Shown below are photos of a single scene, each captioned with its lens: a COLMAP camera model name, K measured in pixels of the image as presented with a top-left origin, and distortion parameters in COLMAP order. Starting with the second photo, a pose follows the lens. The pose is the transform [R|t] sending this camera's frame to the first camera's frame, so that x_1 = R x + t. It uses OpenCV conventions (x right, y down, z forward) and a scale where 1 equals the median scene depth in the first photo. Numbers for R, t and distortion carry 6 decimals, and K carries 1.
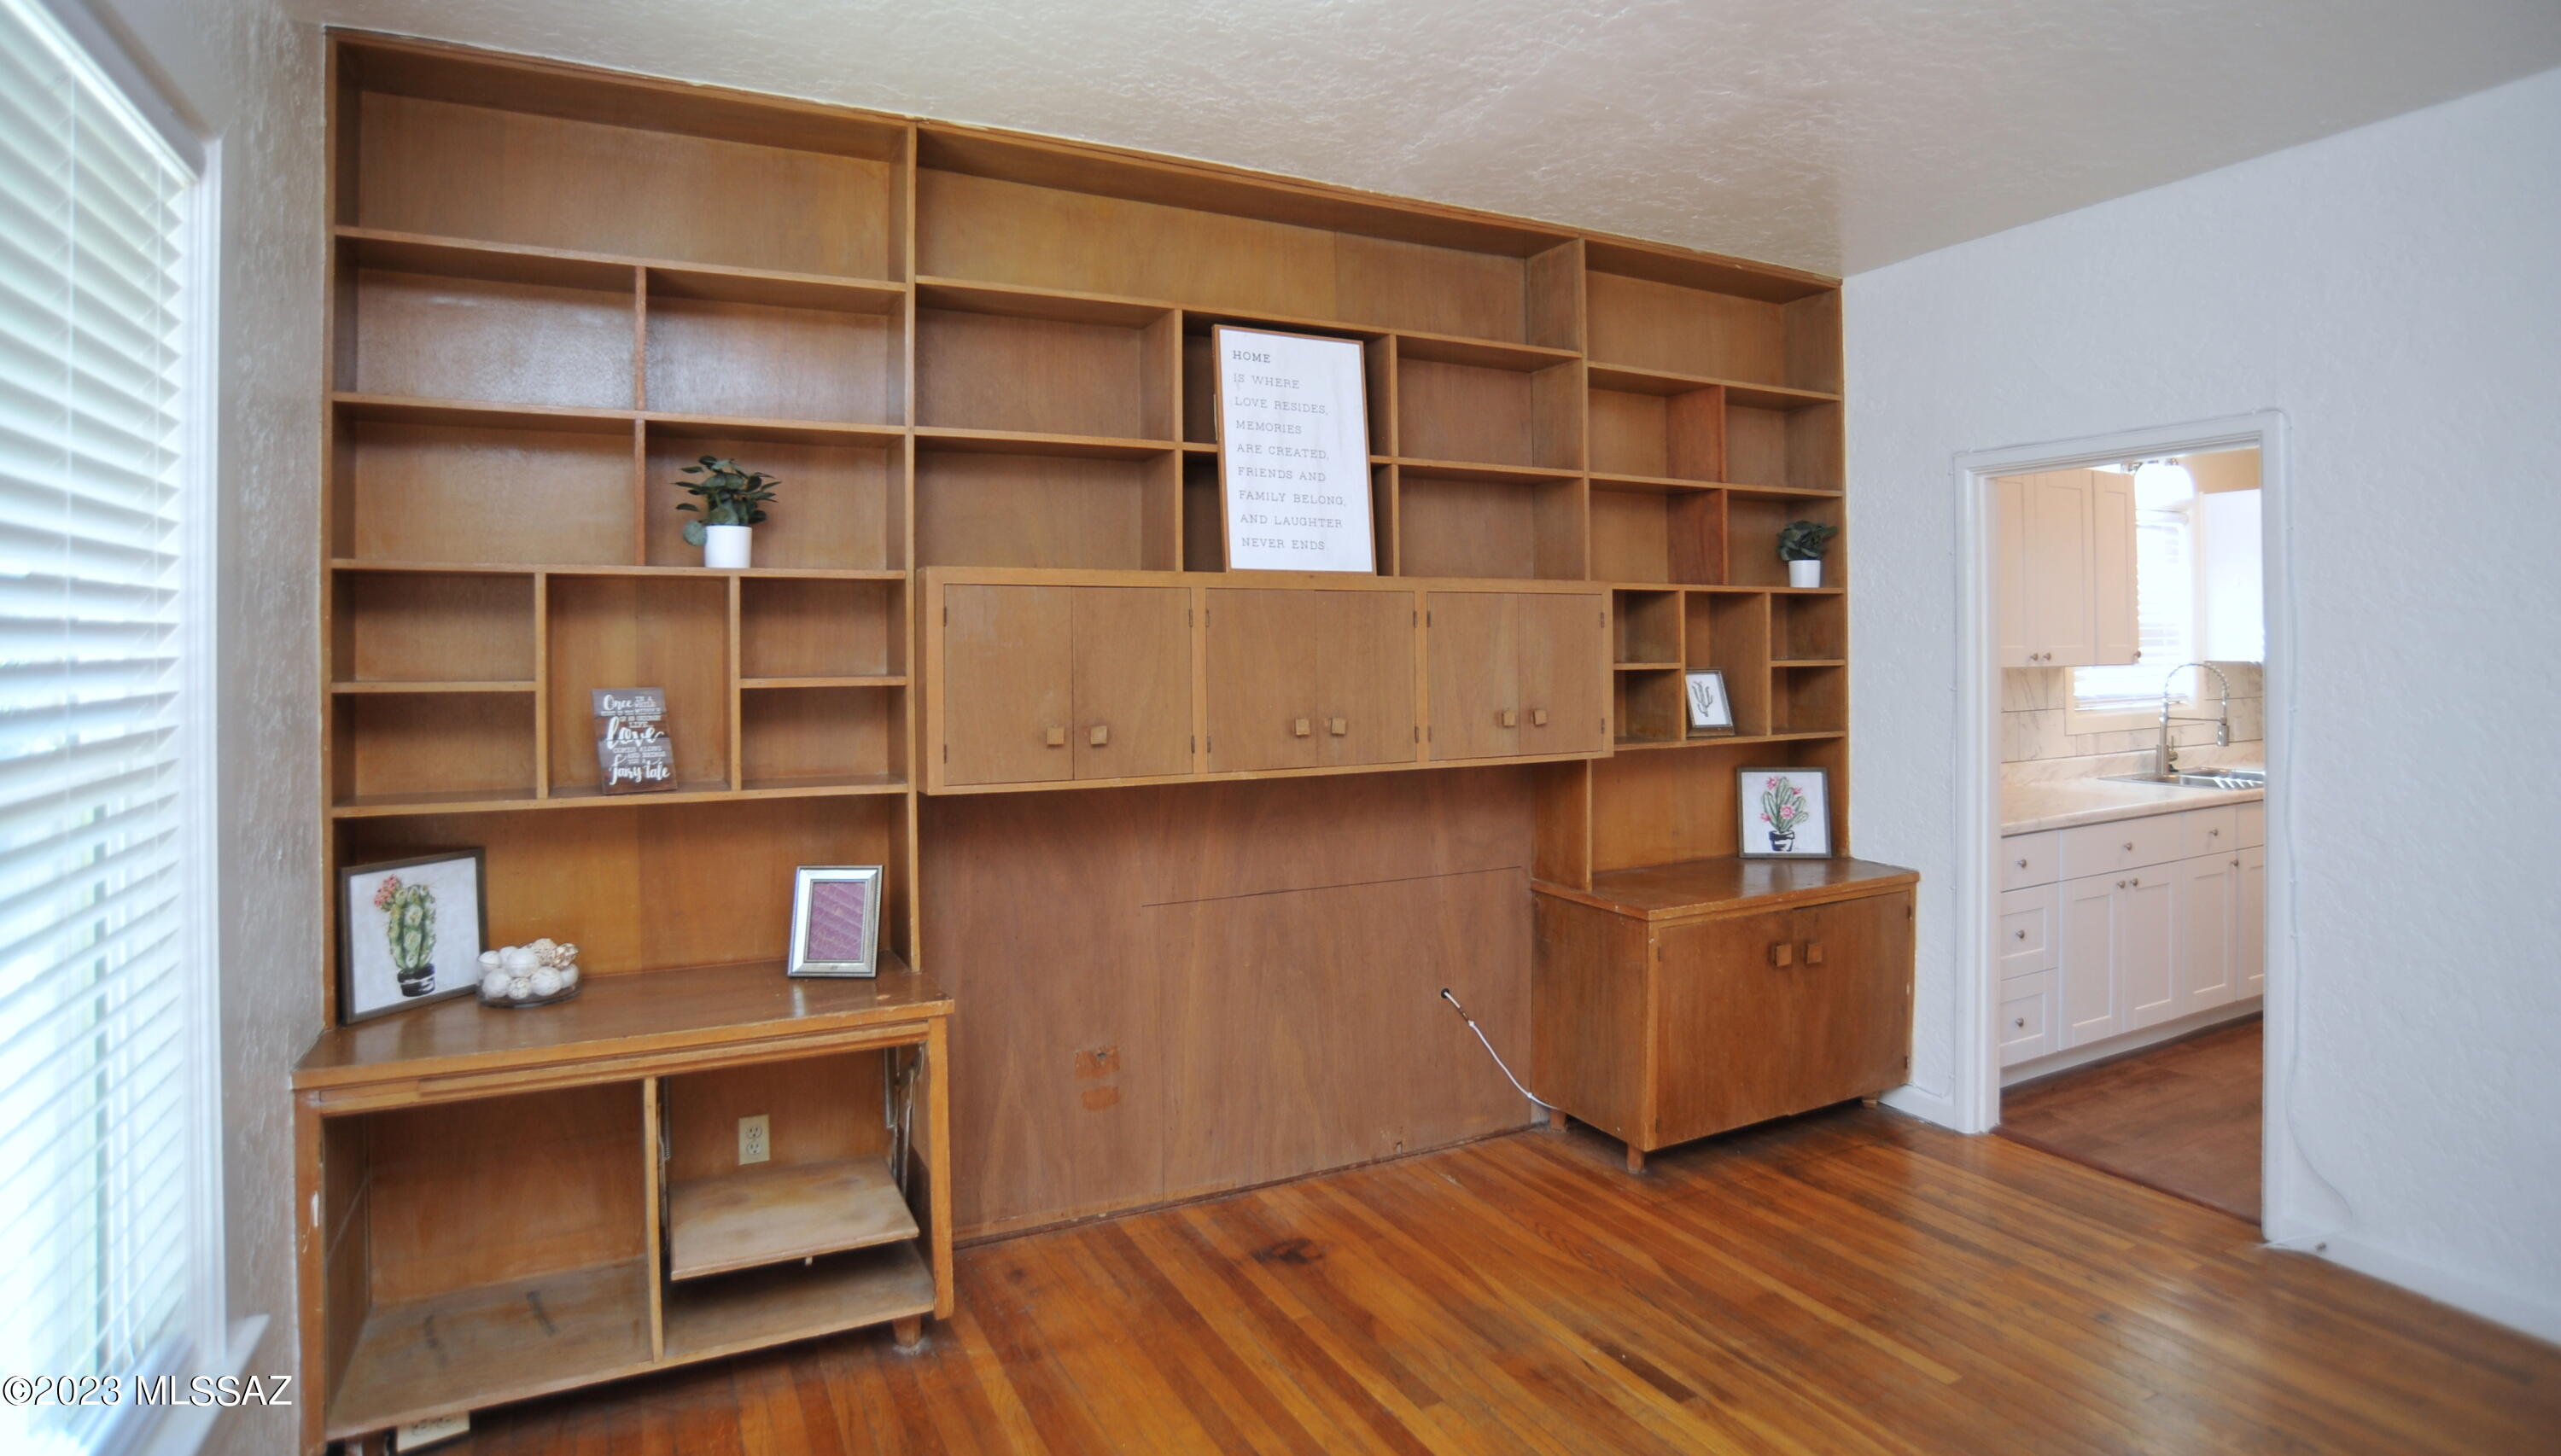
lens RADIAL K [[1292.1, 0, 1244.1], [0, 1292.1, 648.9], [0, 0, 1]] dist [-0.083690, 0.033767]
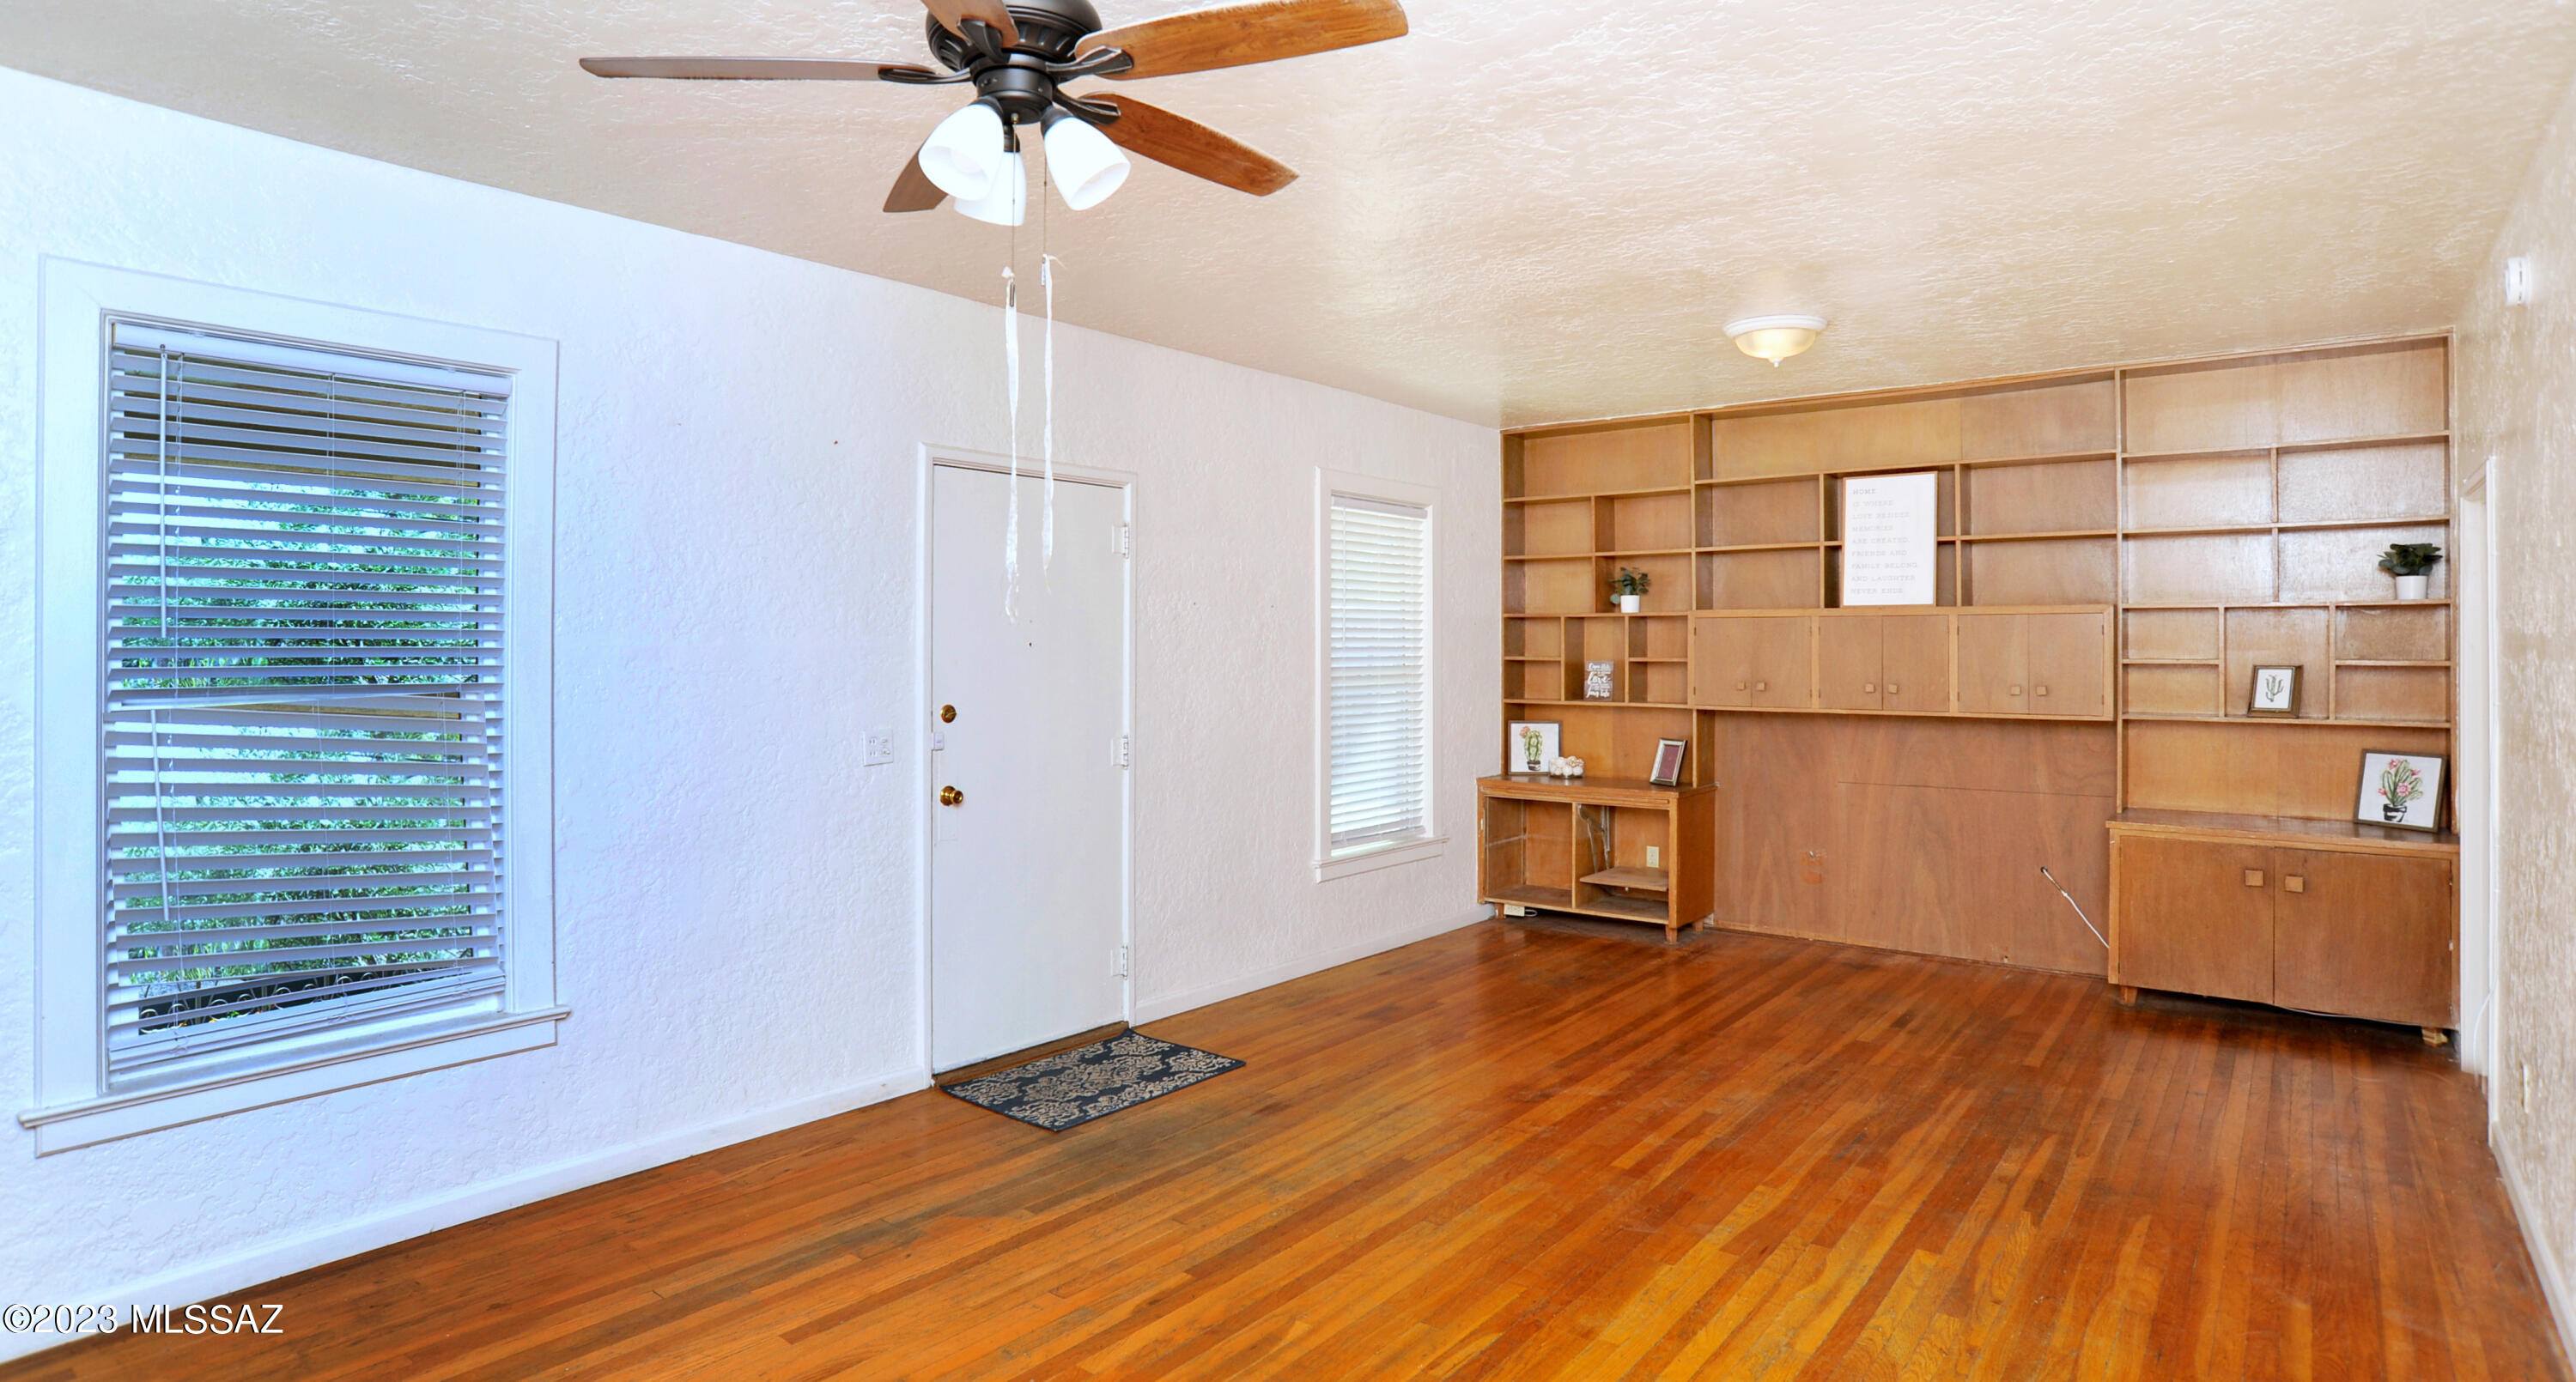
lens RADIAL K [[1306.2, 0, 1289.0], [0, 1306.2, 644.1], [0, 0, 1]] dist [-0.000232, 0.000112]
pose [[0.426398, 0.007181, -0.904507, 1.367155], [-0.003004, 0.999974, 0.006523, -0.014281], [0.904531, -0.000064, 0.426408, -0.570784]]
